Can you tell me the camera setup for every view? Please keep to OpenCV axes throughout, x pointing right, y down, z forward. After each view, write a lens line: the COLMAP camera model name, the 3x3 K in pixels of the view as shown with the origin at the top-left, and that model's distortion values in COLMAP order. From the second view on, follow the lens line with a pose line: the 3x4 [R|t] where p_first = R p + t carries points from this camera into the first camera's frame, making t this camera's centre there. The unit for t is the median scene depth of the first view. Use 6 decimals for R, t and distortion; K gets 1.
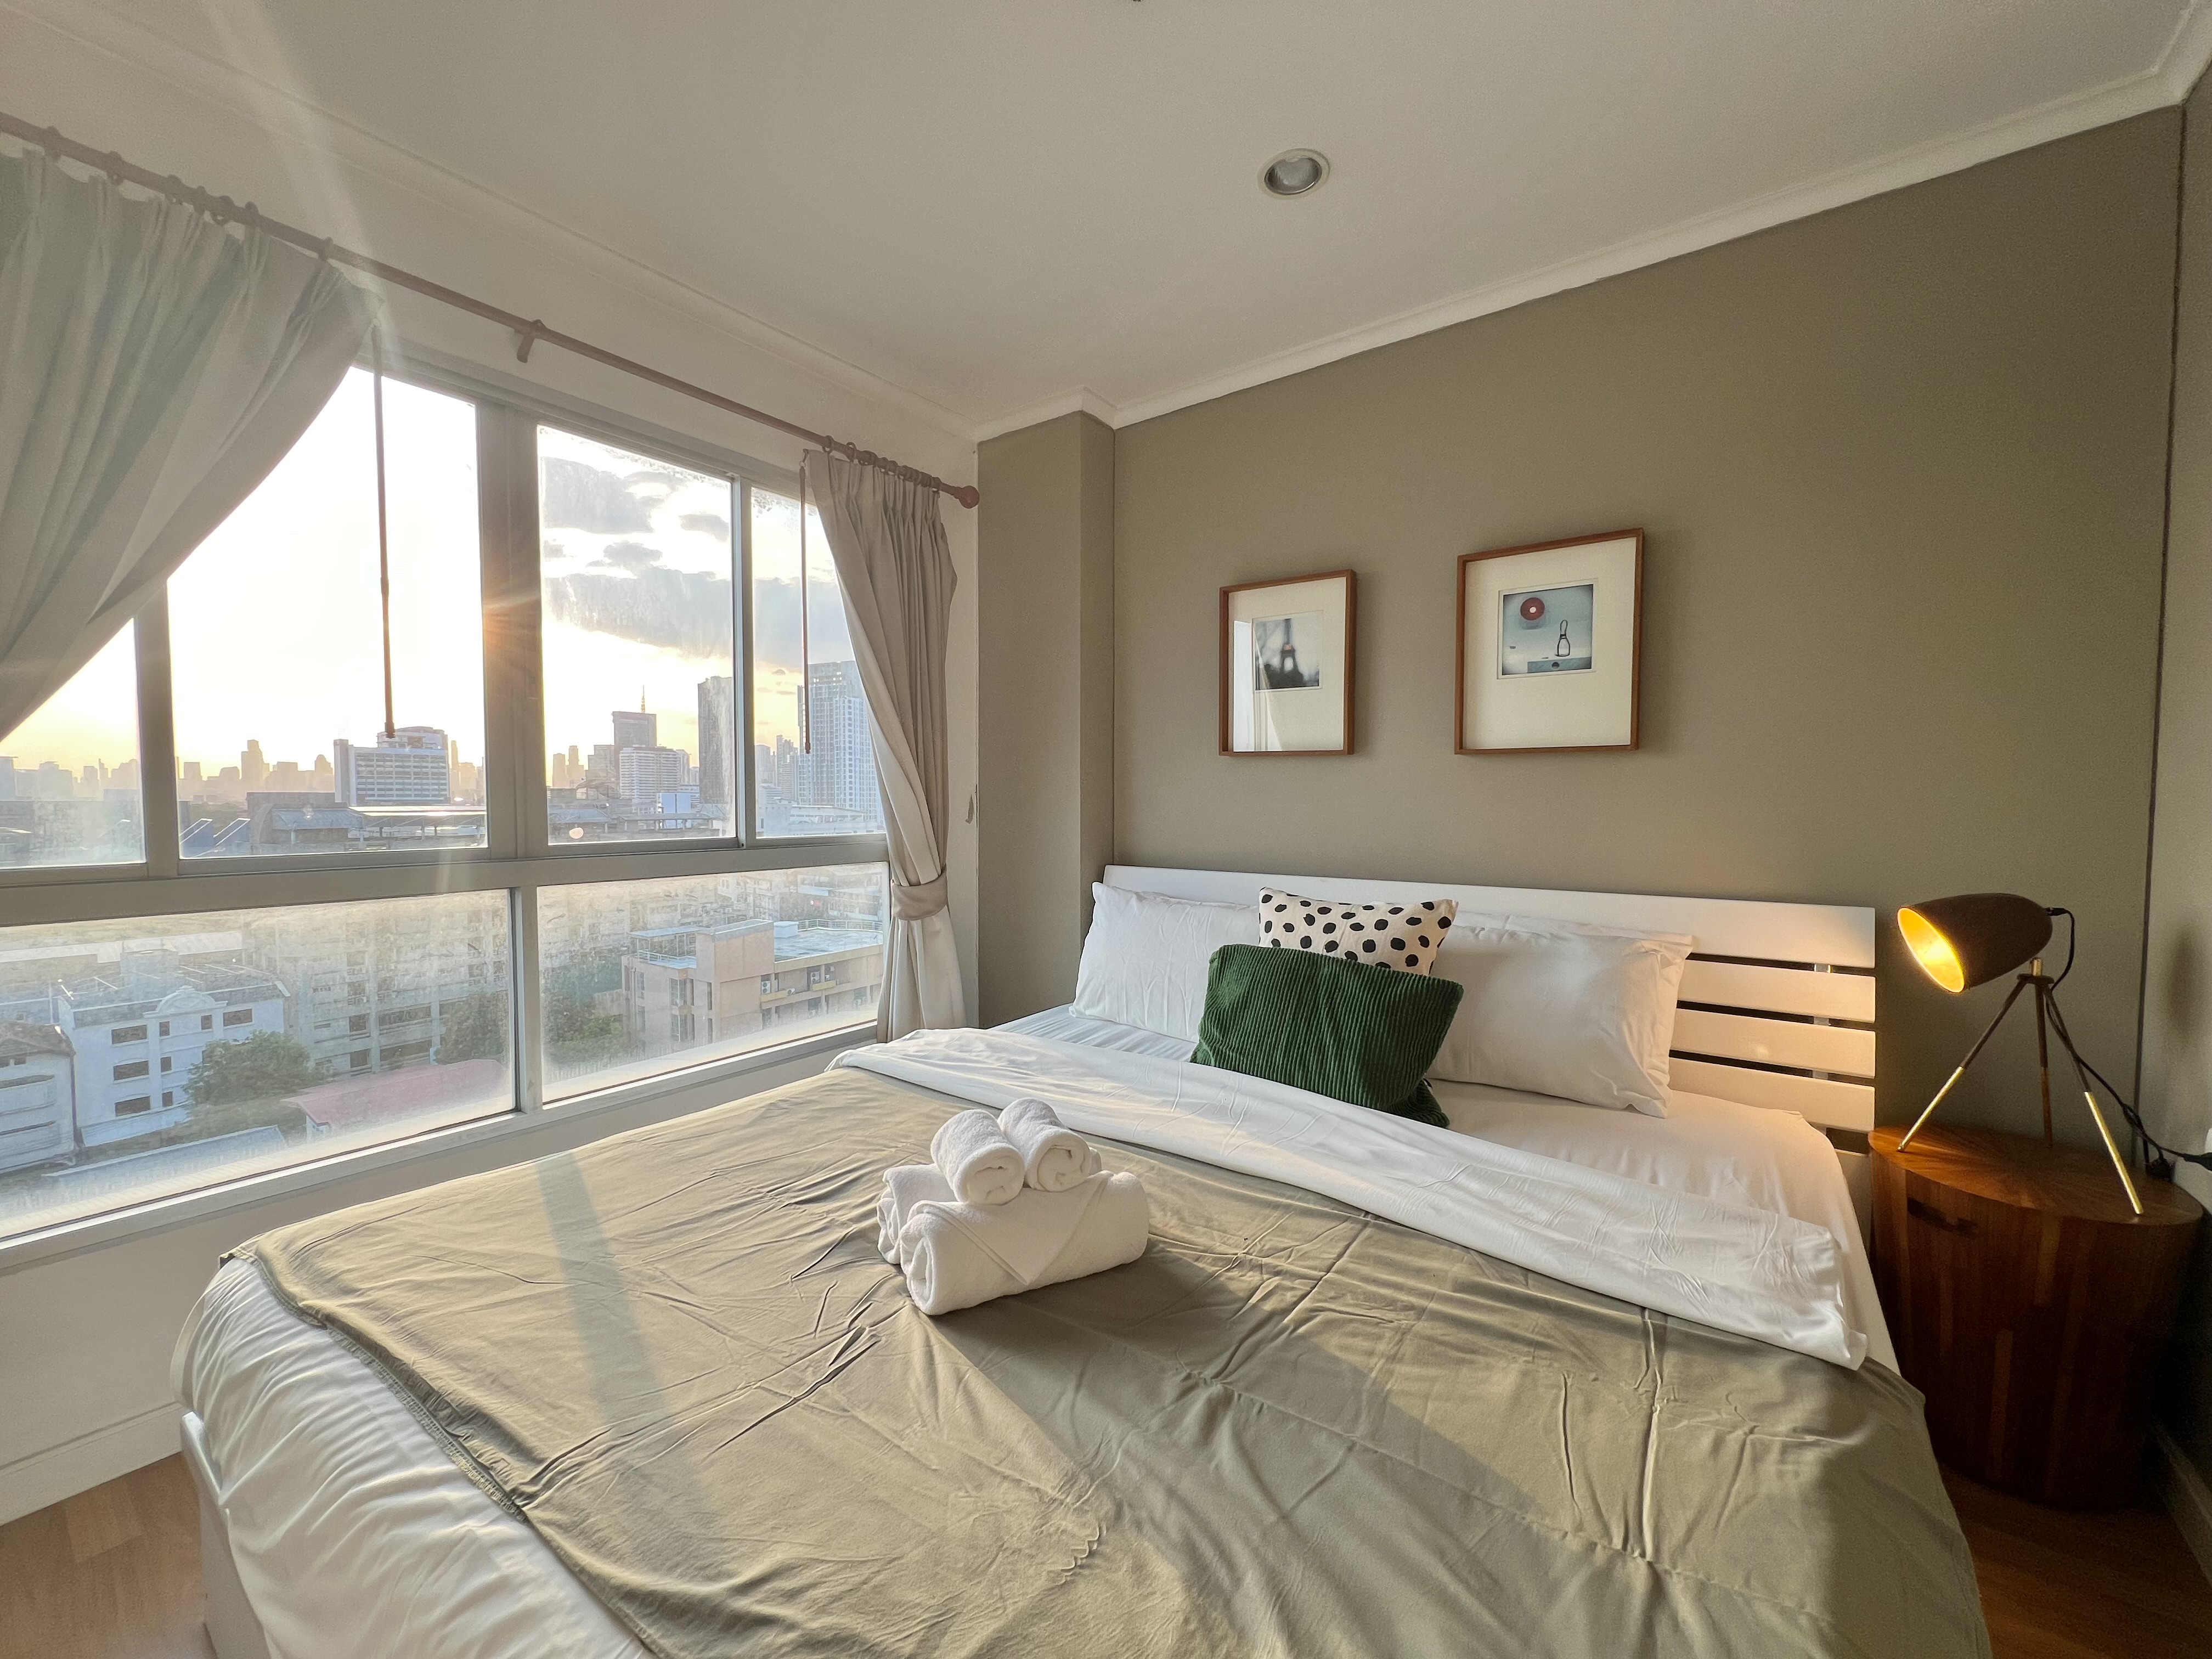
lens RADIAL K [[882.5, 0, 1105.7], [0, 882.5, 834.4], [0, 0, 1]] dist [-0.001905, 0.000621]
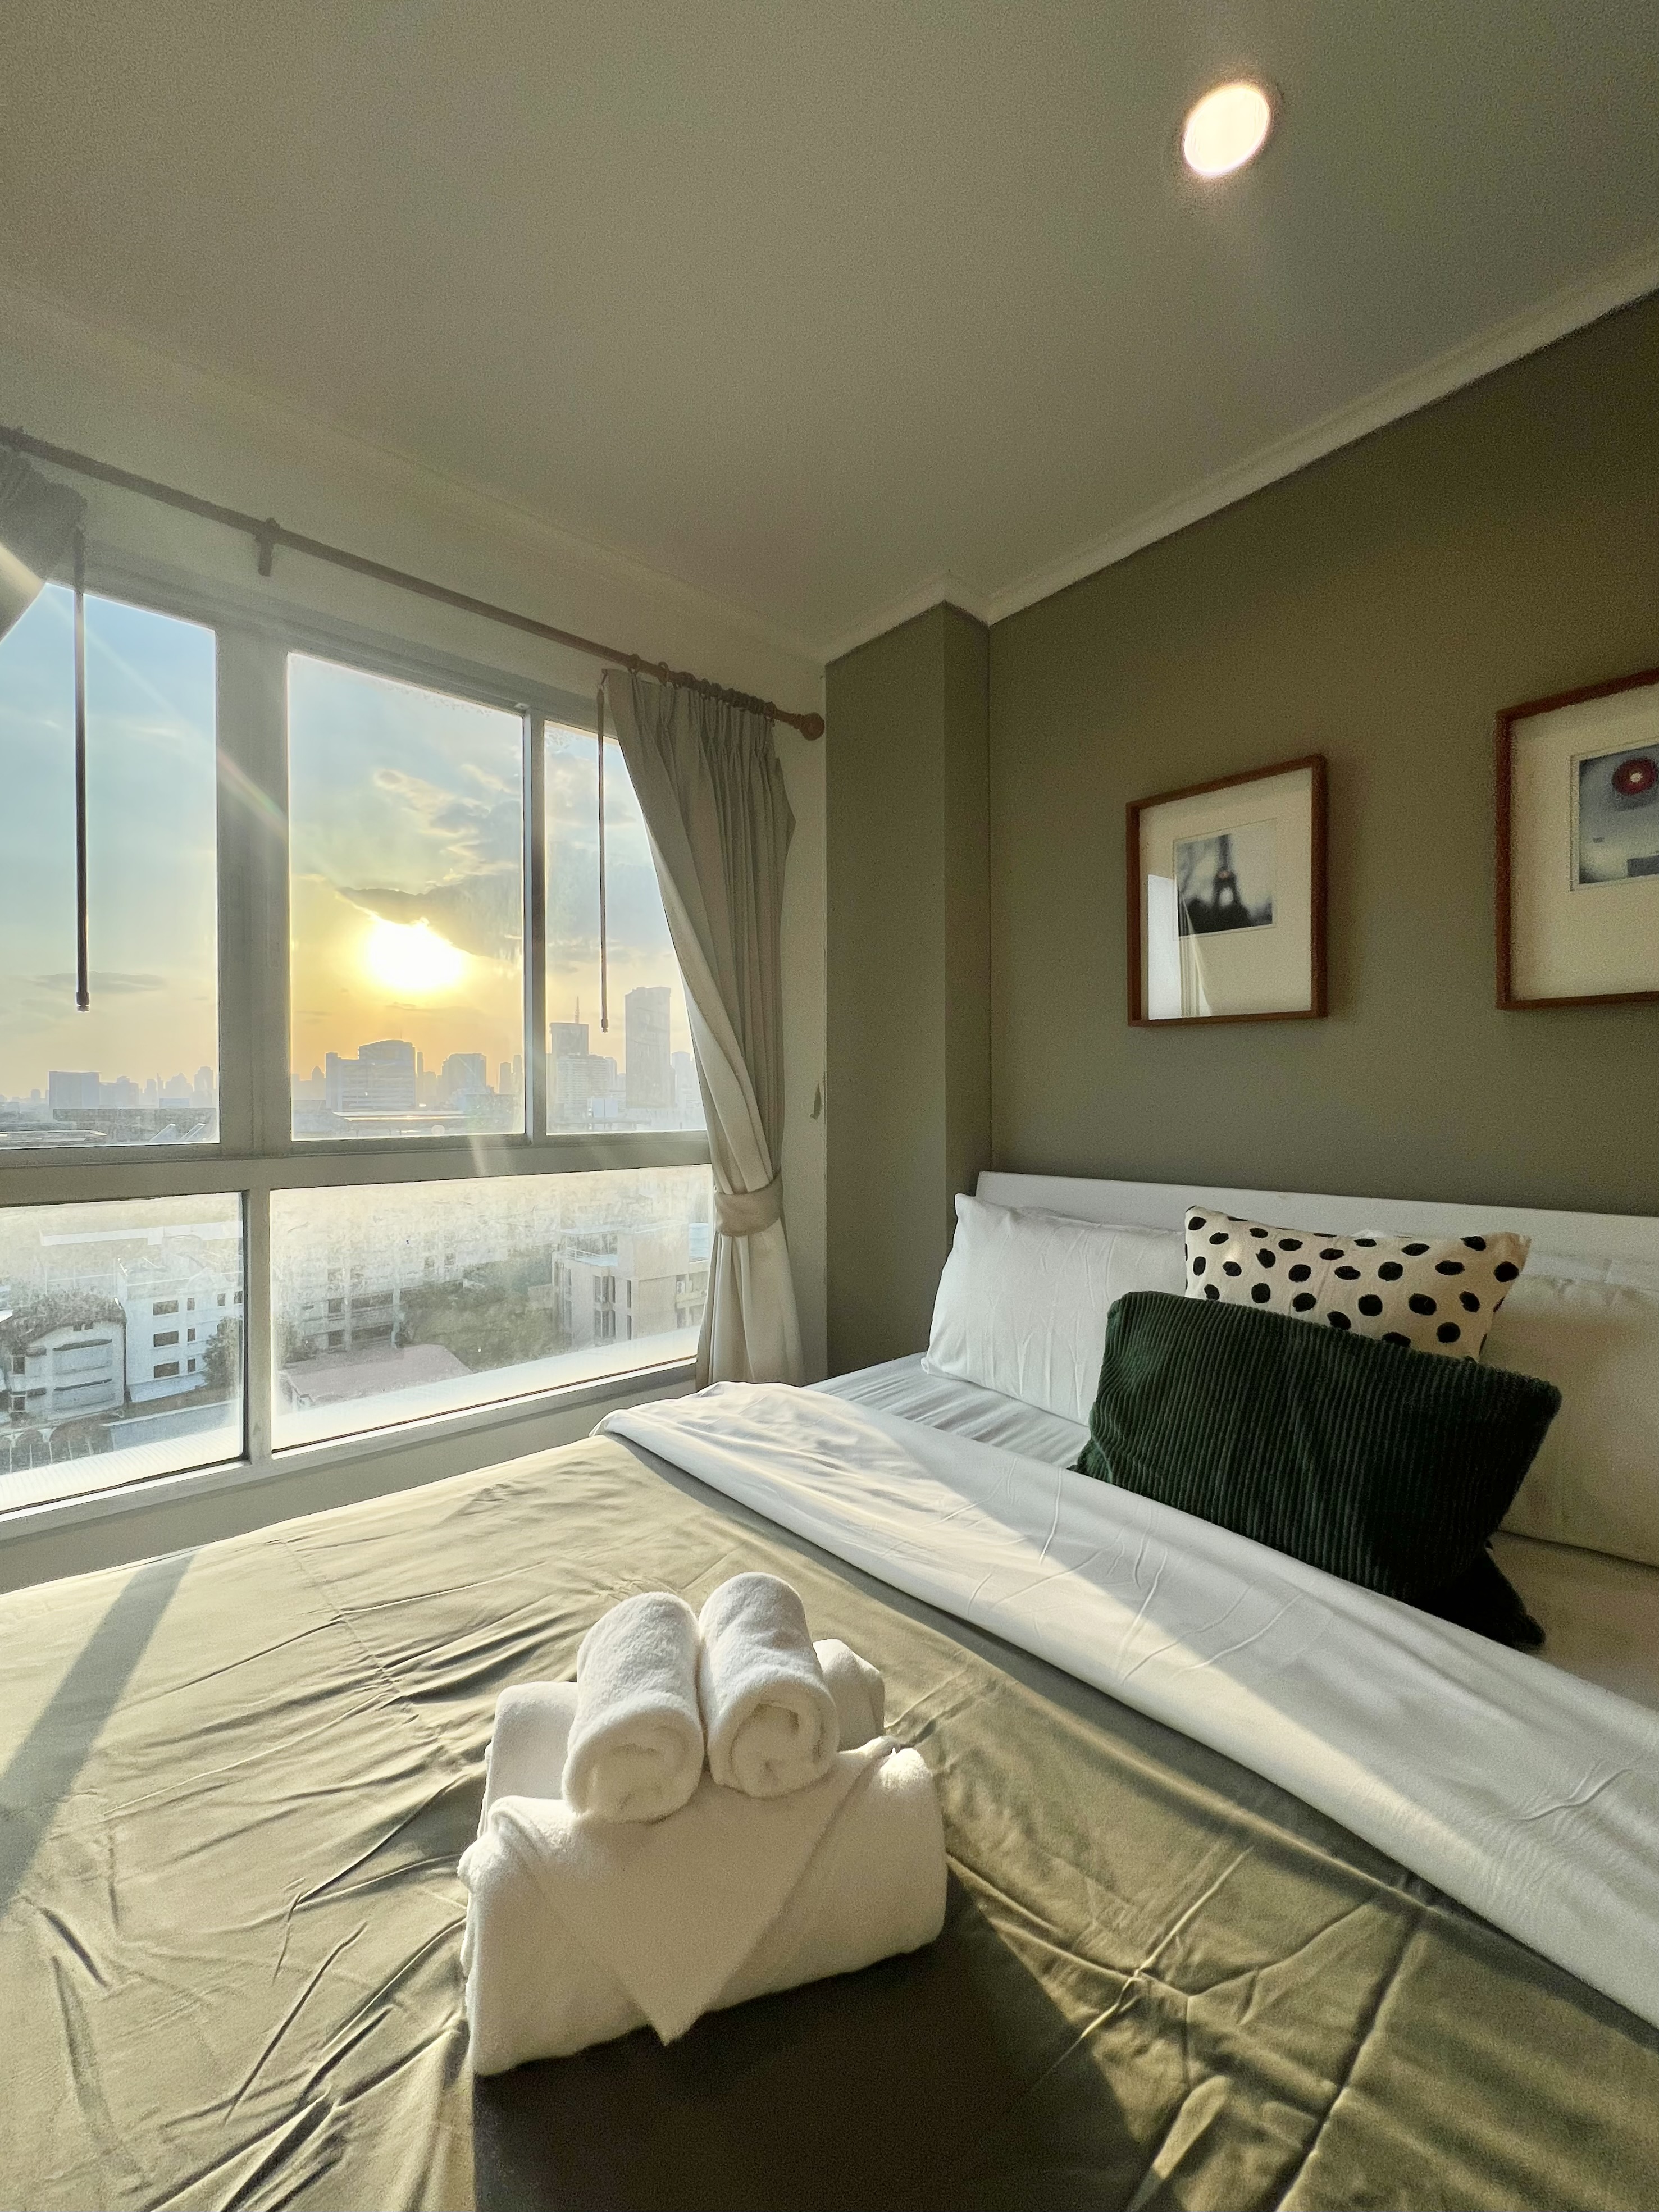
lens RADIAL K [[902.9, 0, 825.5], [0, 902.9, 1105.1], [0, 0, 1]] dist [-0.000321, 0.000325]
pose [[0.977183, -0.004930, -0.212340, 0.054513], [-0.002990, 0.999312, -0.036965, 0.008810], [0.212376, 0.036756, 0.976496, 0.272956]]
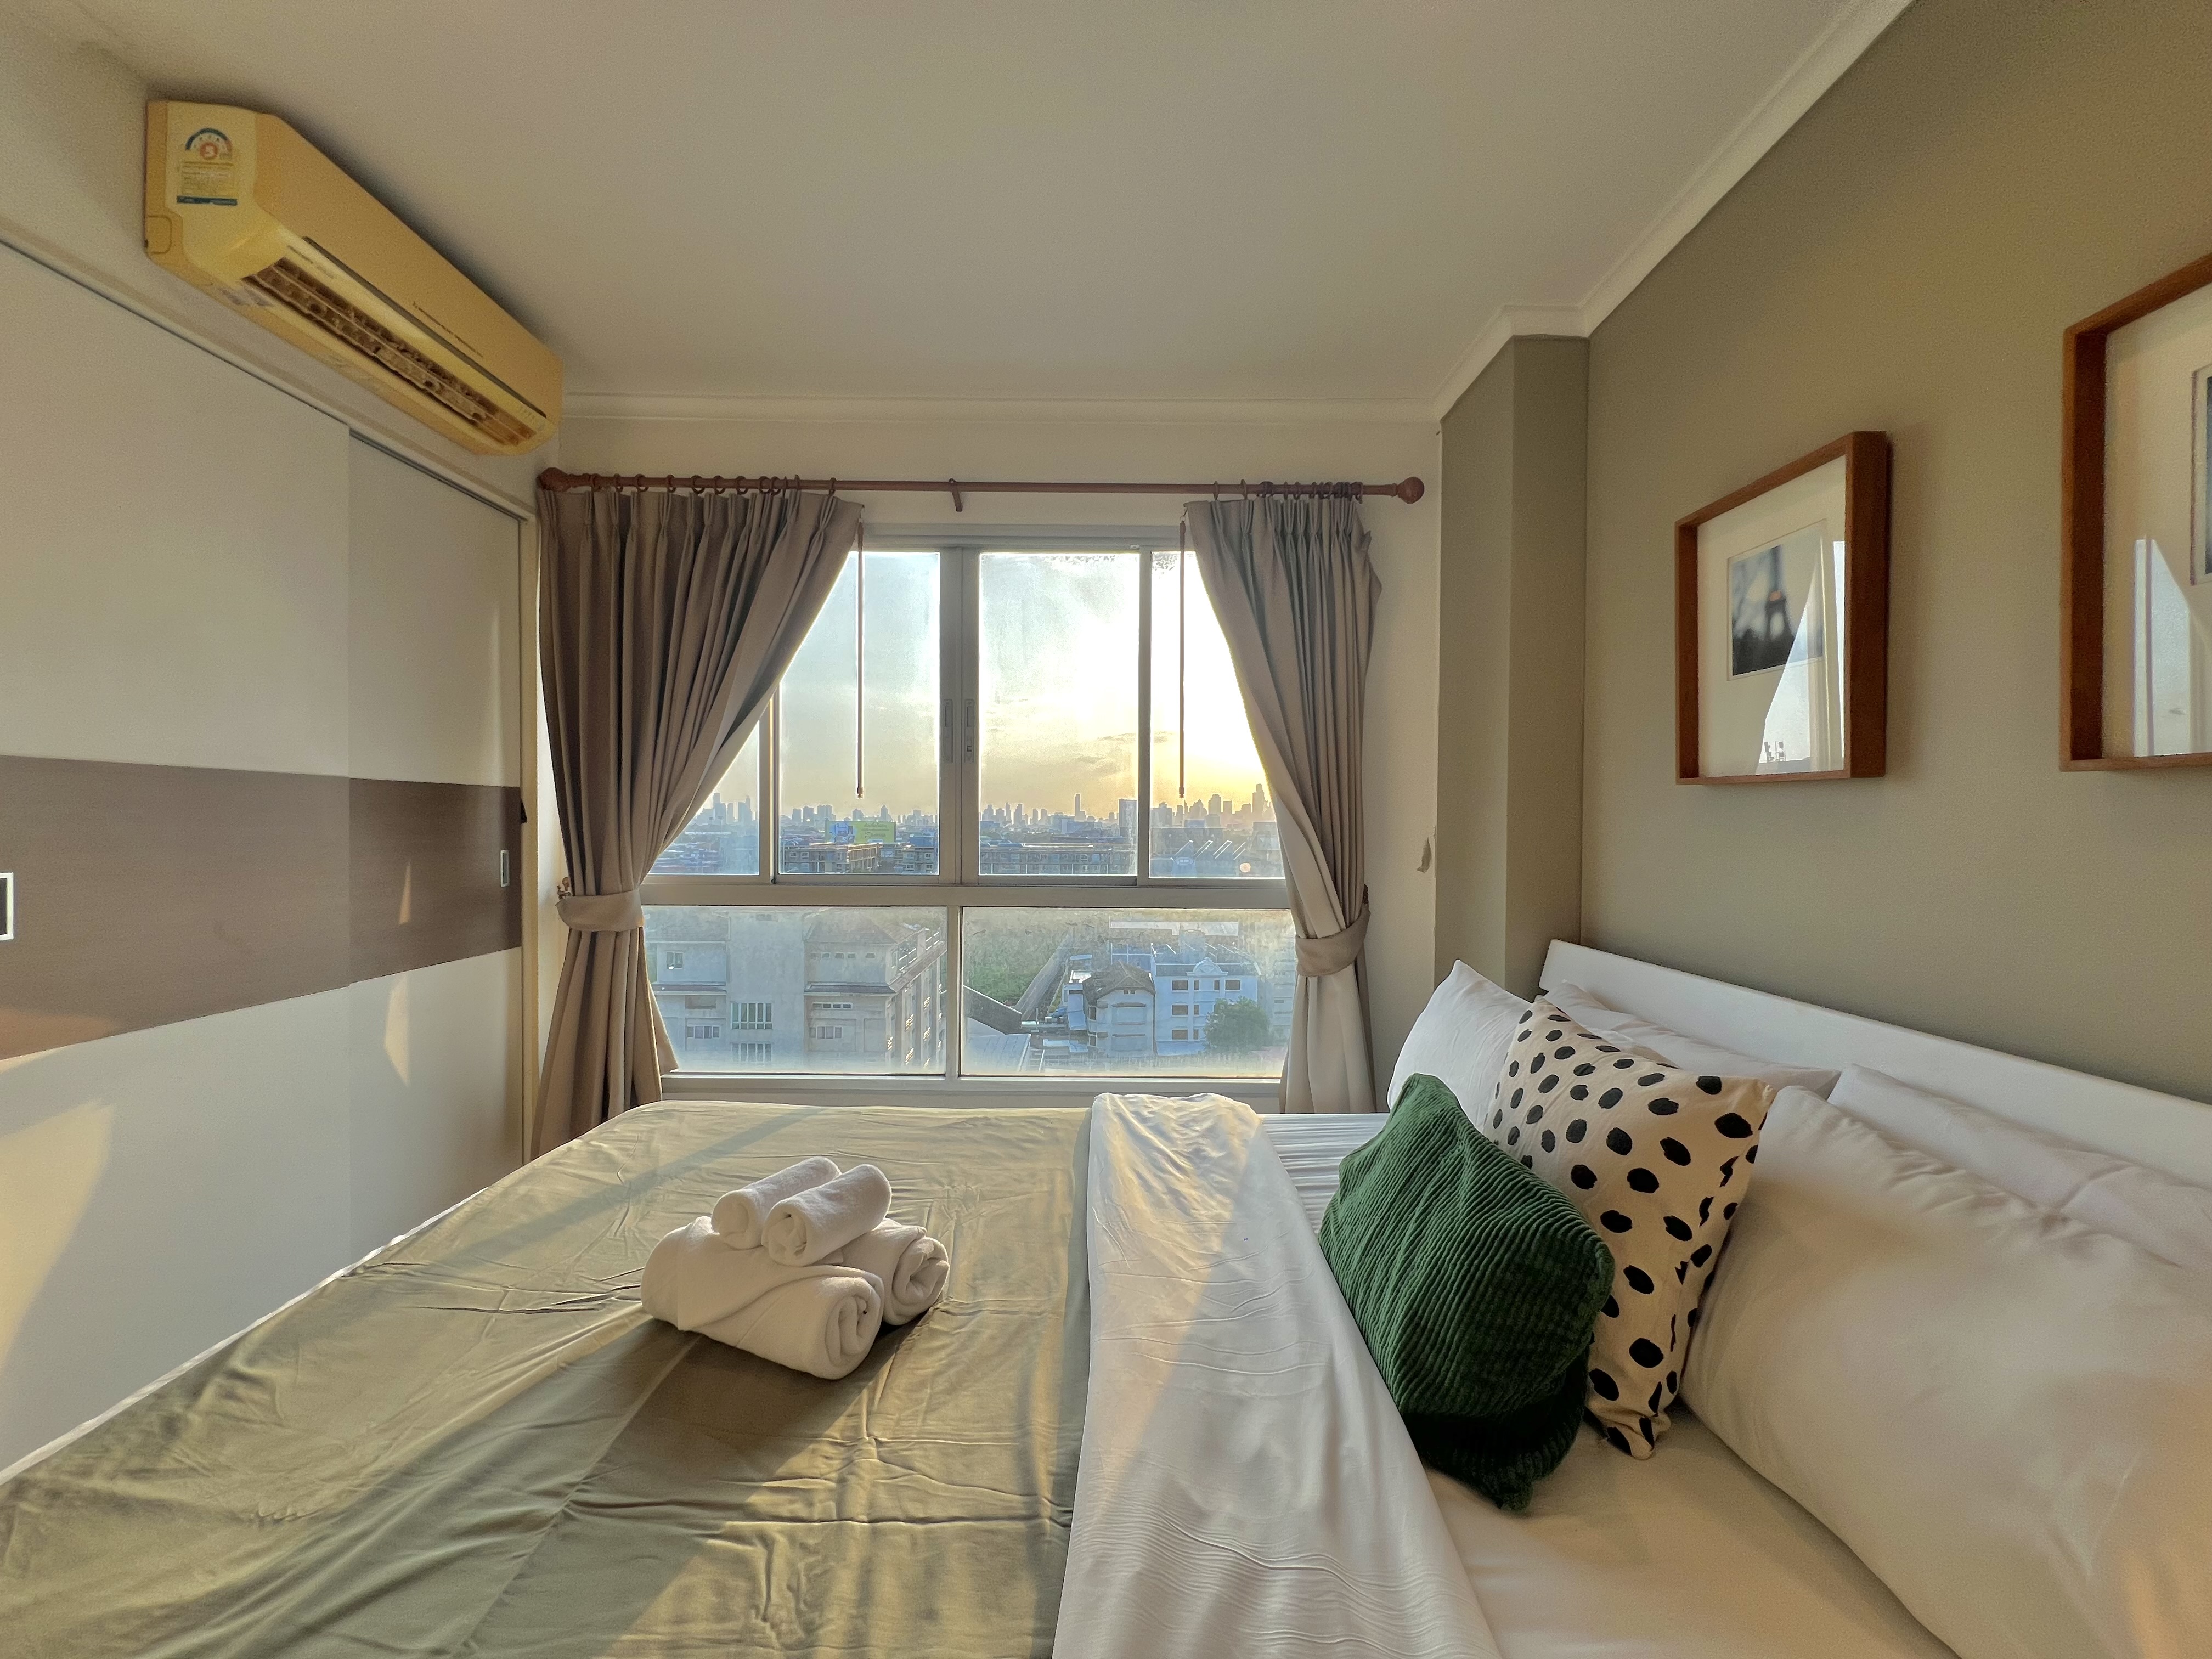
lens RADIAL K [[886.1, 0, 1110.0], [0, 886.1, 835.5], [0, 0, 1]] dist [-0.000745, -0.000160]
pose [[0.593481, 0.013896, -0.804728, 0.544132], [-0.041004, 0.999075, -0.012988, -0.038535], [0.803803, 0.040705, 0.593501, 0.403477]]
